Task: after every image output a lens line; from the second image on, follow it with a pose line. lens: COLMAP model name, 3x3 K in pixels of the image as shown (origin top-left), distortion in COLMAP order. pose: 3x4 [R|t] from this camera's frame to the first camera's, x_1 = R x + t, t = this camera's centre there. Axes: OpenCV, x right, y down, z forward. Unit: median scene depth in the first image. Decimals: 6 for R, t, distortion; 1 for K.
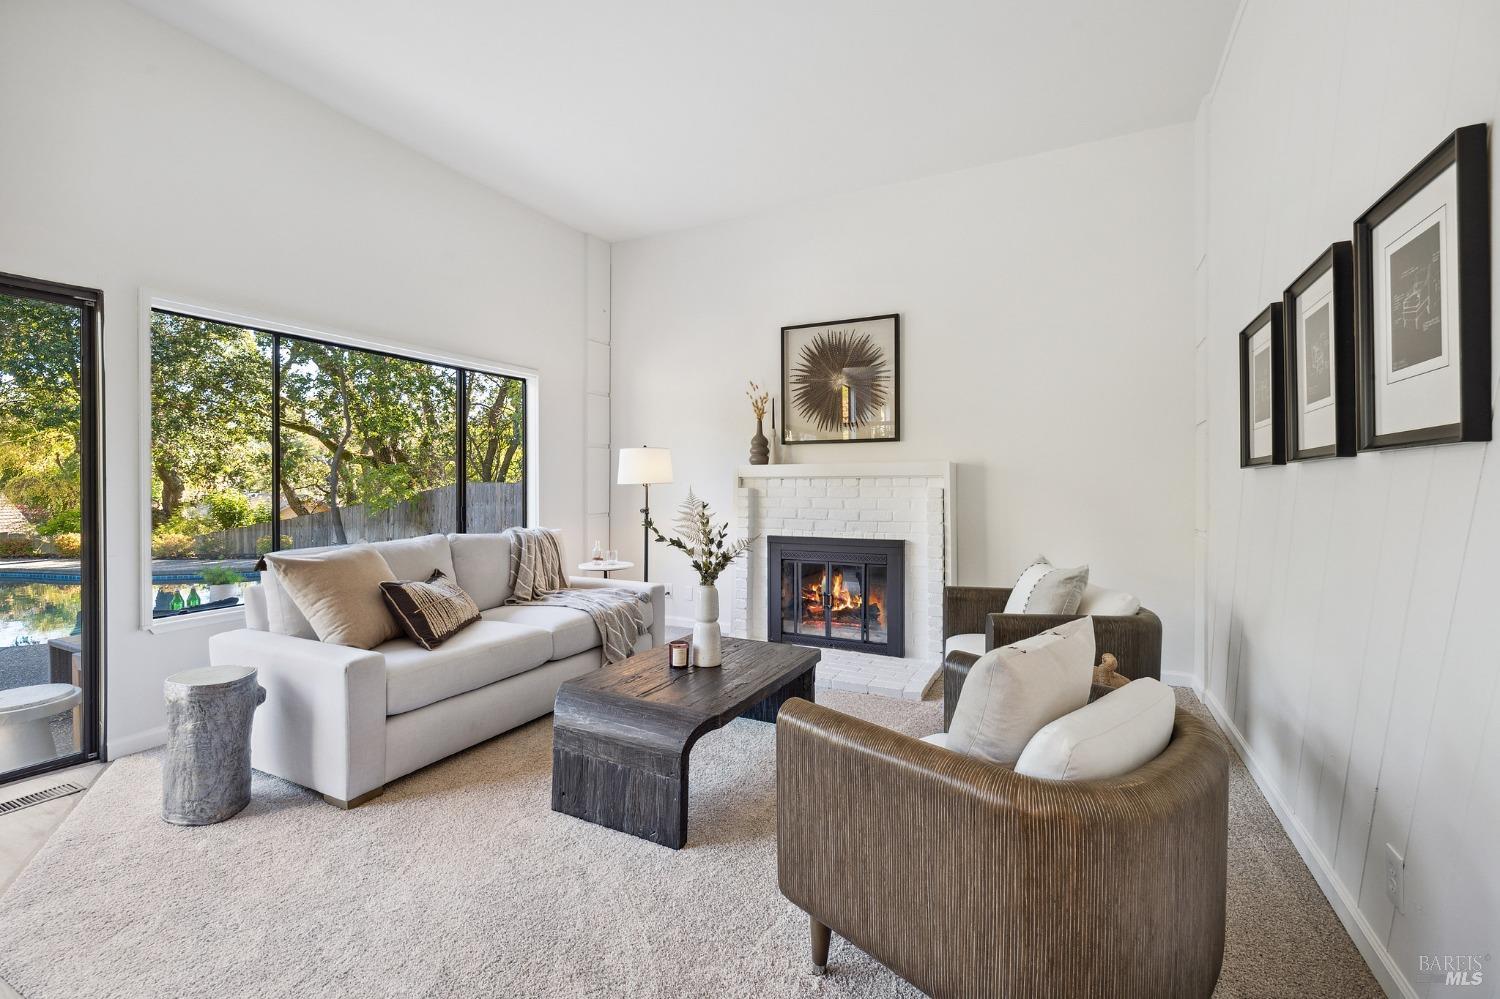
lens RADIAL K [[636.8, 0, 743.8], [0, 636.8, 491.0], [0, 0, 1]] dist [0.000105, 0.000131]
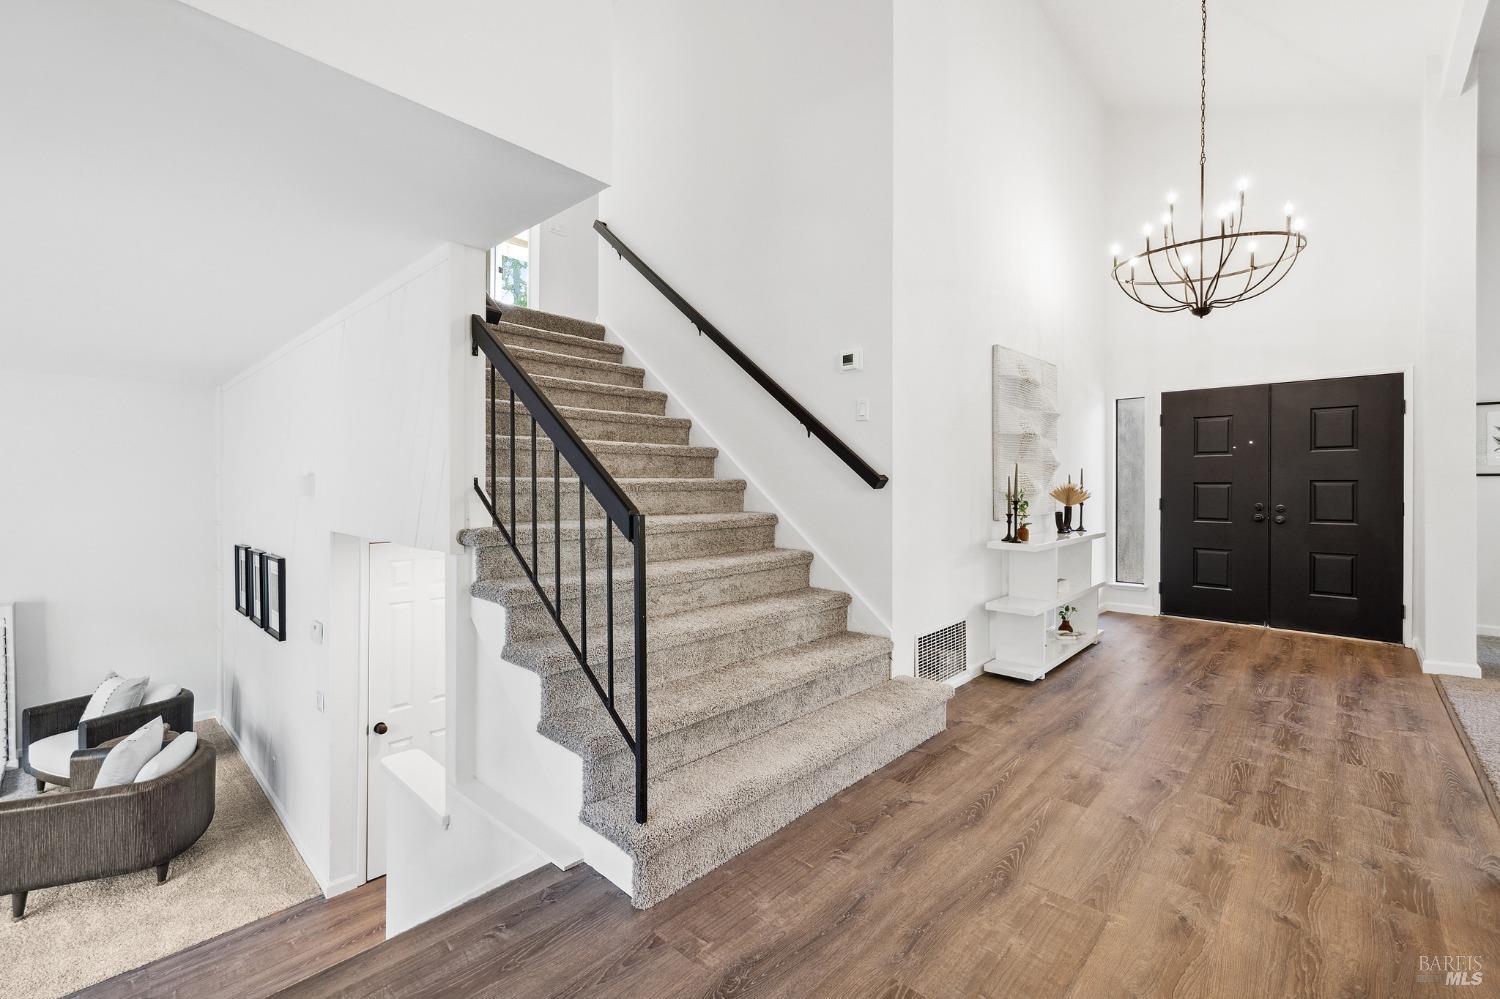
lens RADIAL K [[636.8, 0, 743.8], [0, 636.8, 491.0], [0, 0, 1]] dist [0.000105, 0.000131]
pose [[0.281768, -0.009004, 0.959440, -1.335795], [0.003238, 0.999959, 0.008433, -0.776262], [-0.959477, 0.000731, 0.281786, -2.121083]]
